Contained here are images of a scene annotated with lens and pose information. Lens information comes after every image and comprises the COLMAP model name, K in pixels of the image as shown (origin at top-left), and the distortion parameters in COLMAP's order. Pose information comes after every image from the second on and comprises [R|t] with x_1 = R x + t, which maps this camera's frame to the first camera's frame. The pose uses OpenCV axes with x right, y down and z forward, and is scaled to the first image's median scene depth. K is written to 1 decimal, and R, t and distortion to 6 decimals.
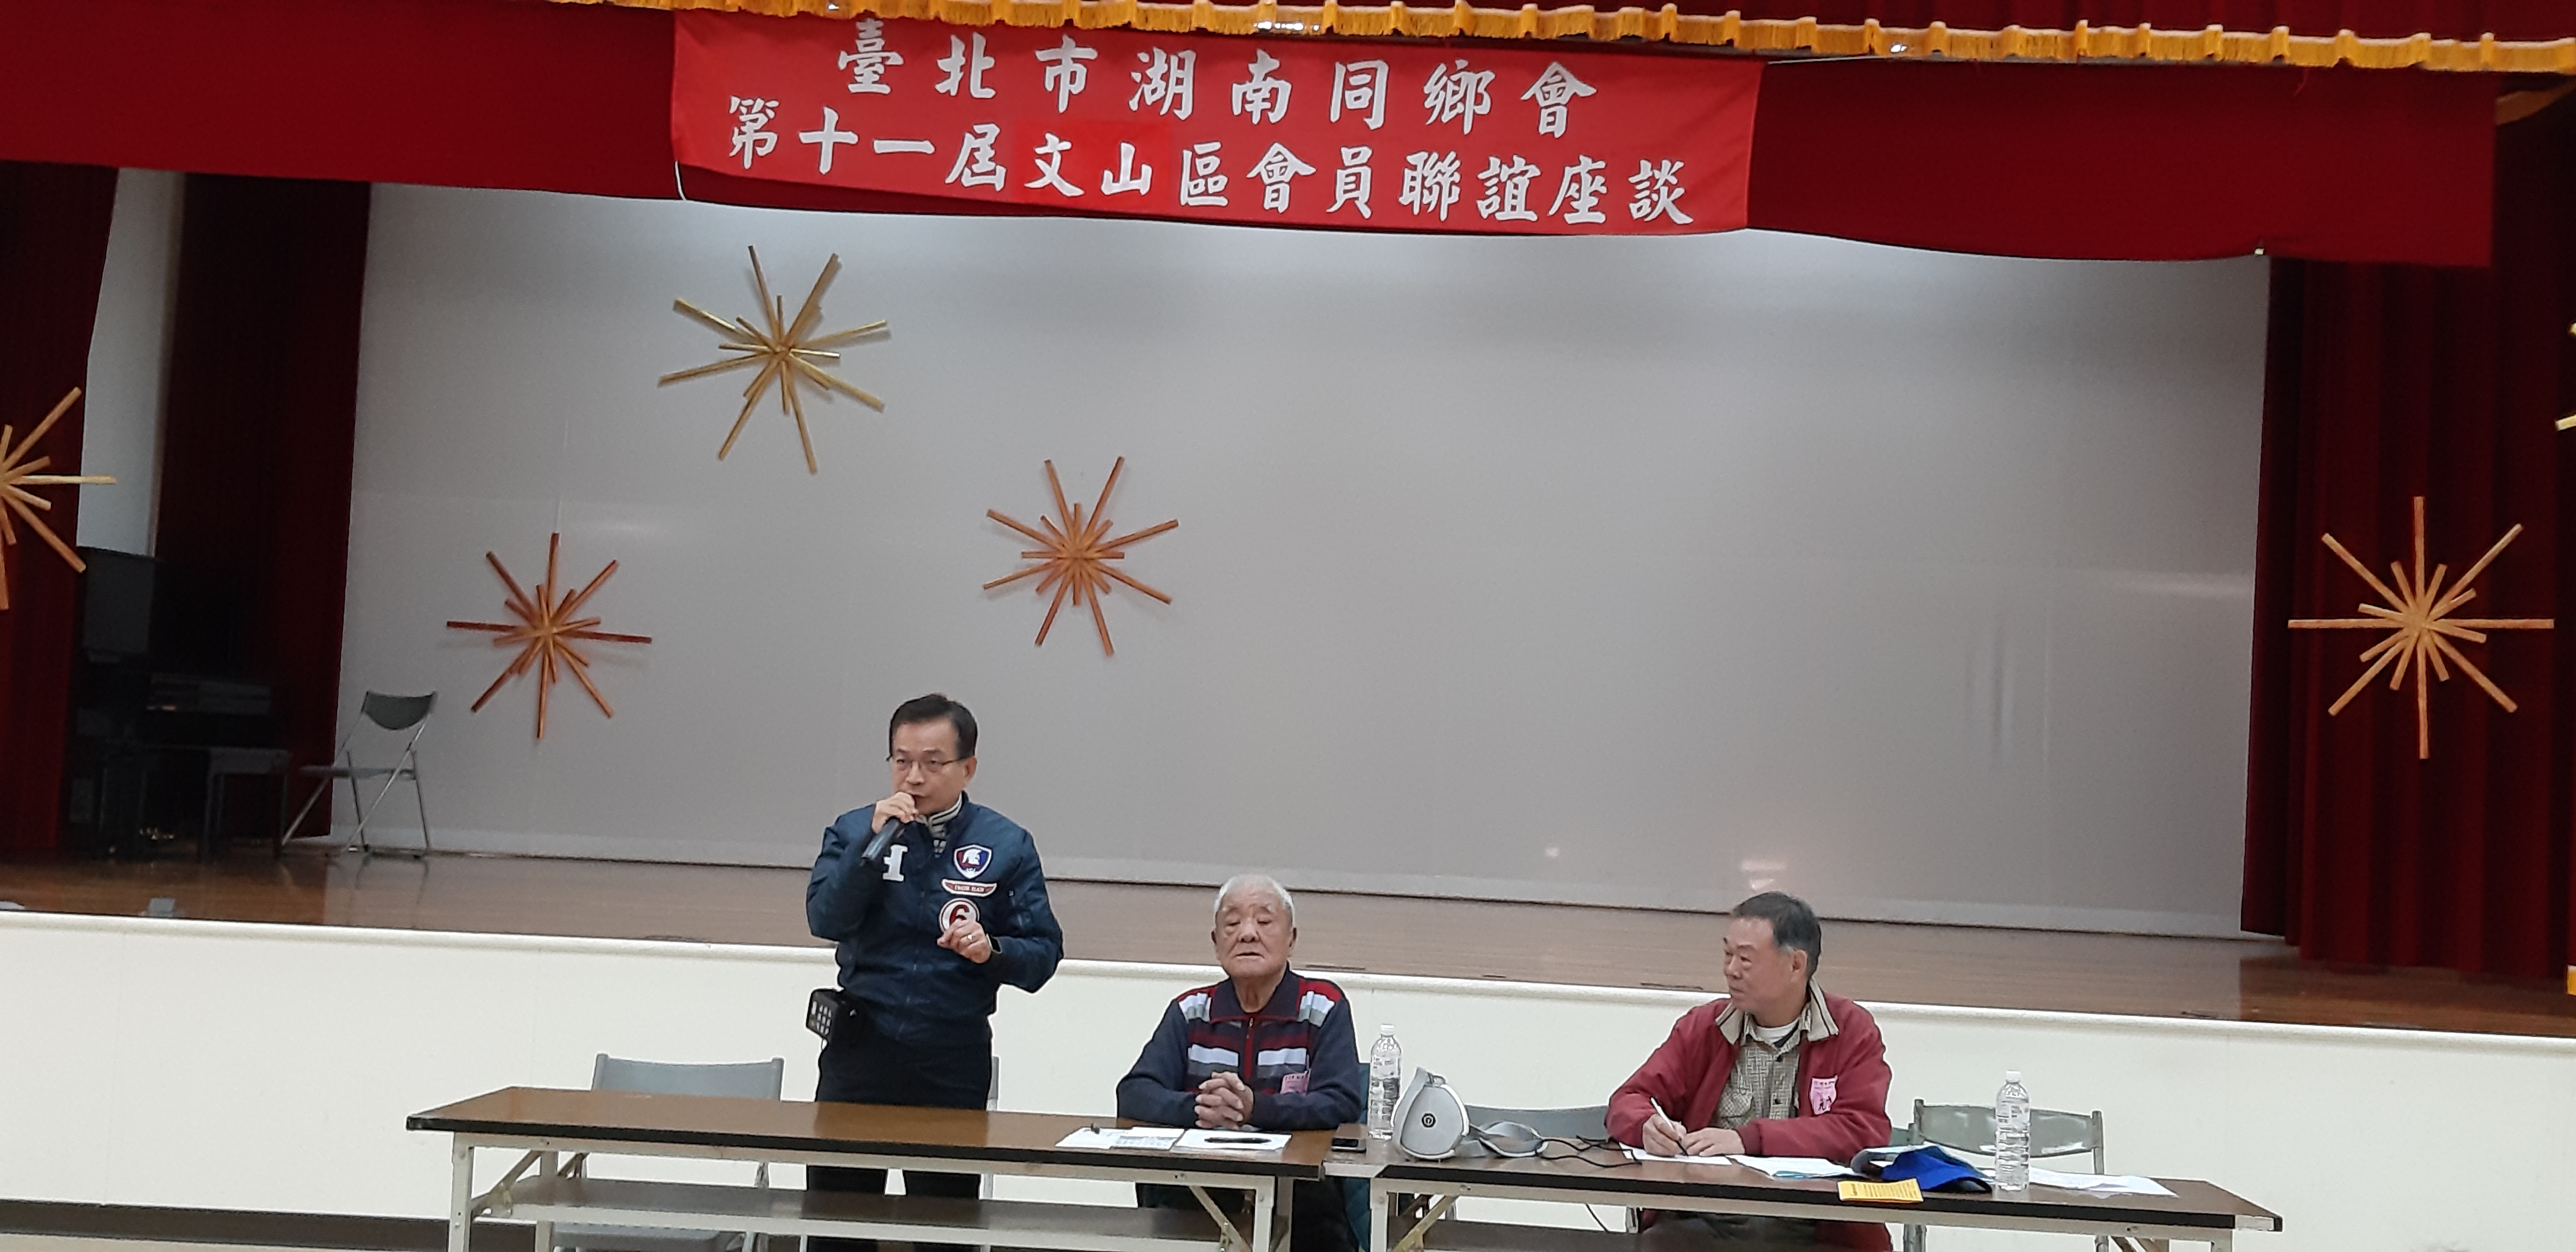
lens RADIAL K [[2905.2, 0, 1290.0], [0, 2905.2, 628.2], [0, 0, 1]] dist [0.120265, 0.000000]
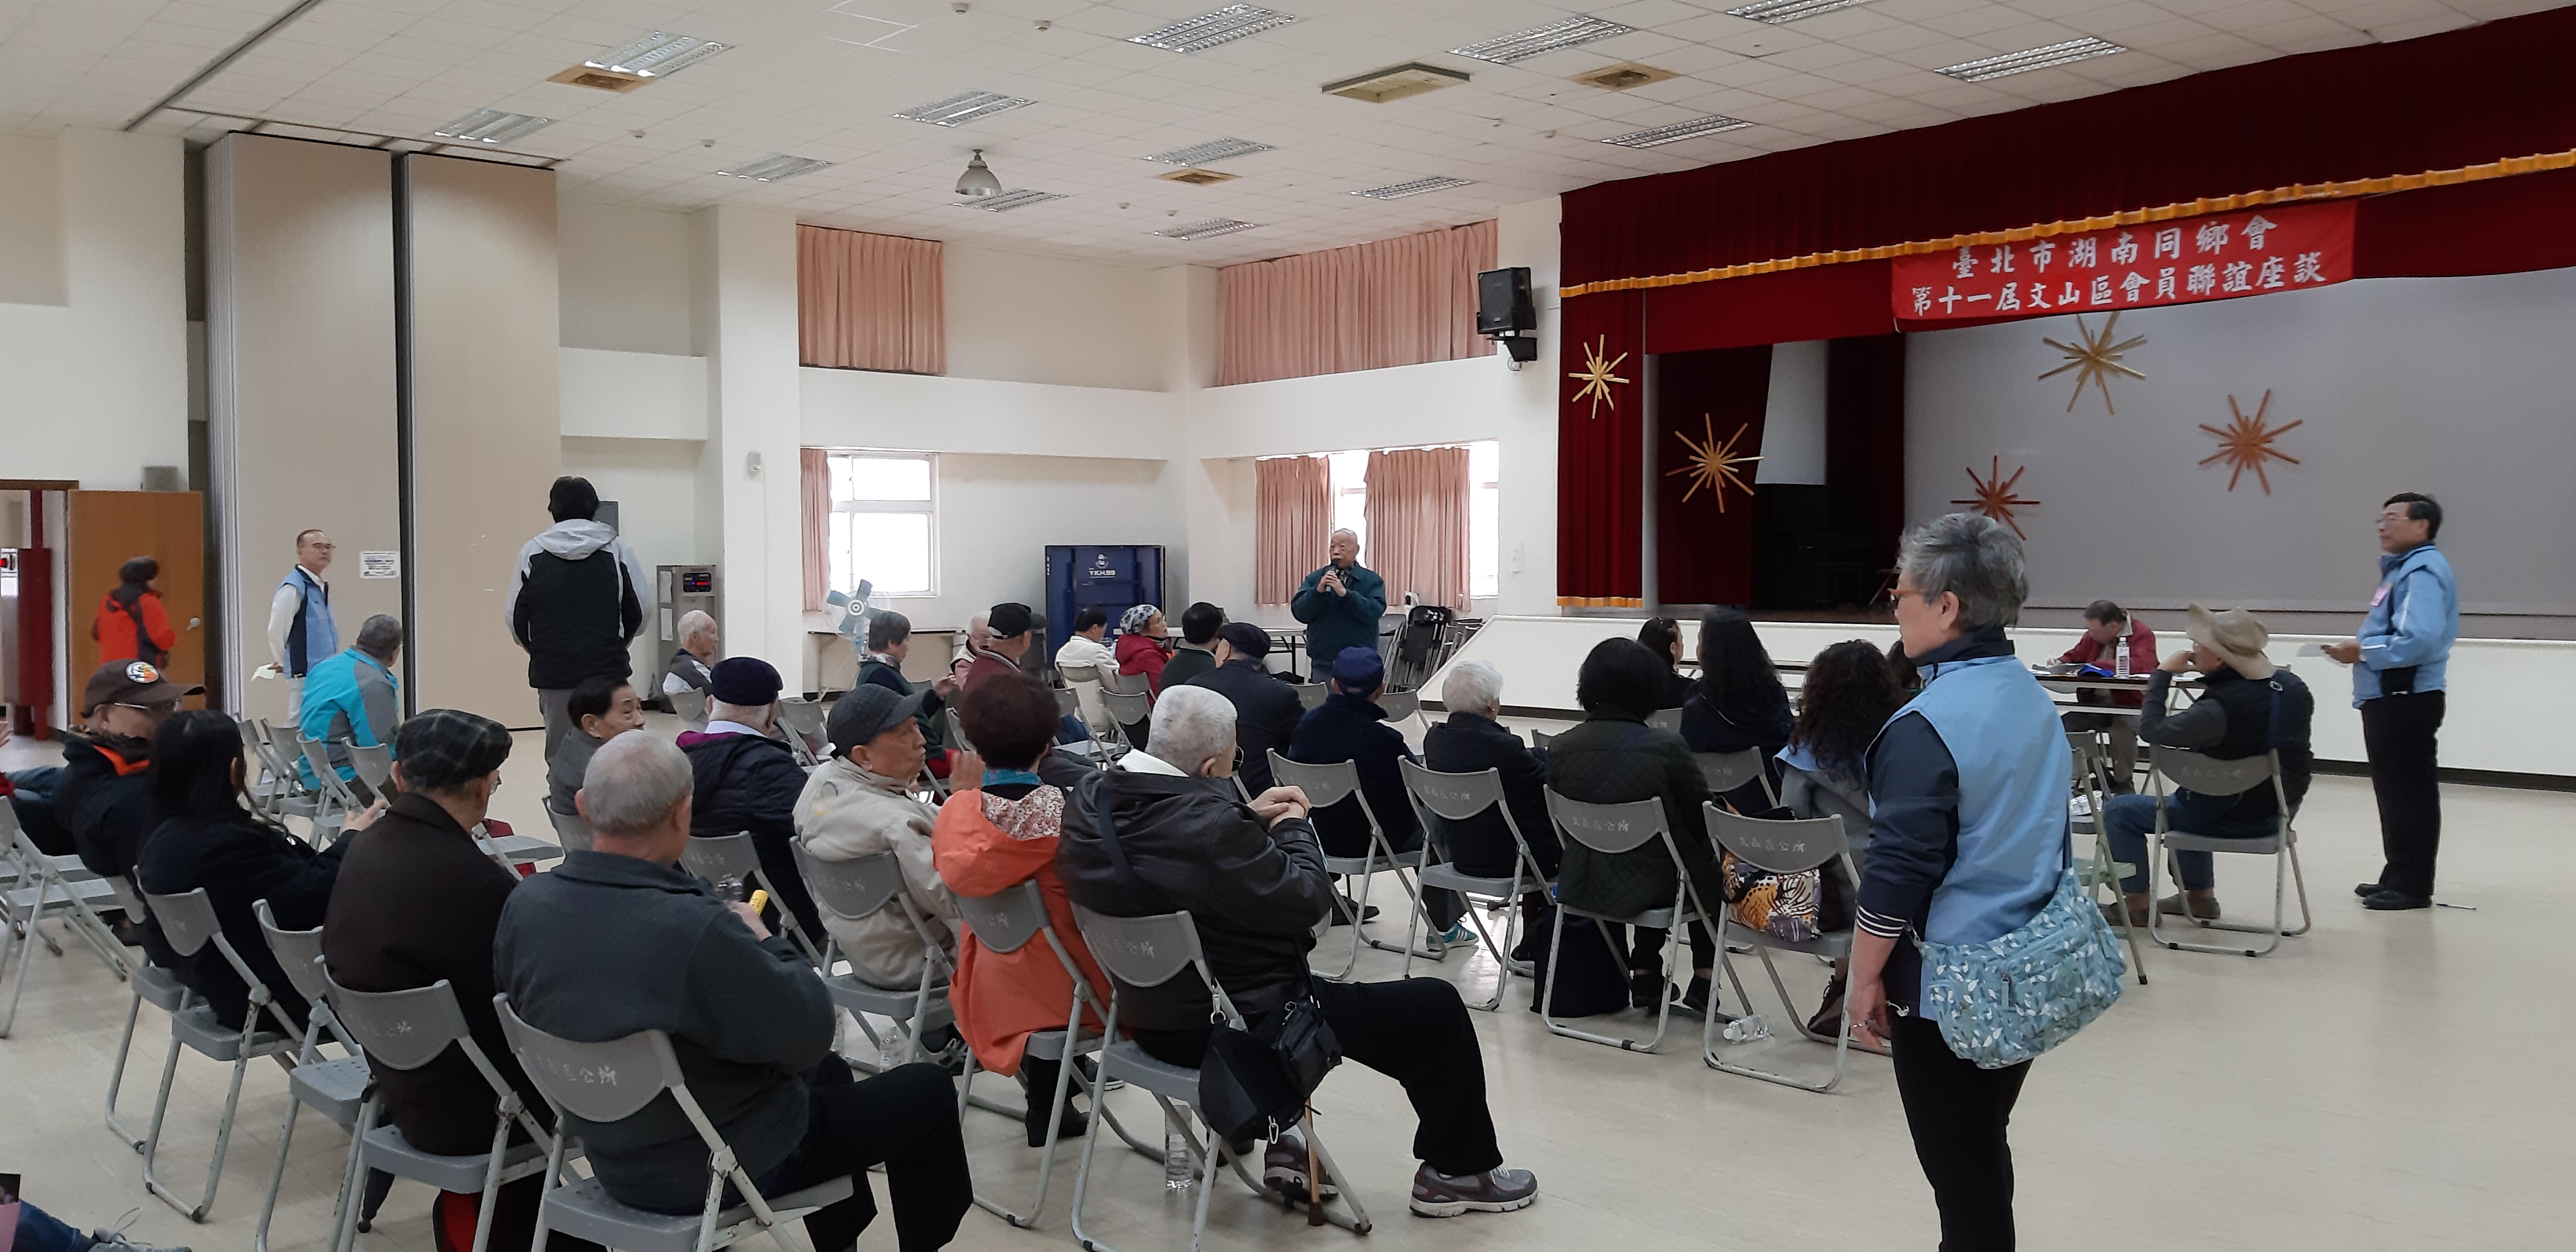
lens RADIAL K [[2783.2, 0, 1288.1], [0, 2783.2, 628.8], [0, 0, 1]] dist [-0.040124, -0.026498]
pose [[0.674959, -0.035039, -0.737023, 1.118635], [0.073587, 0.997089, 0.019987, 0.018912], [0.734177, -0.067726, 0.675572, -0.947496]]
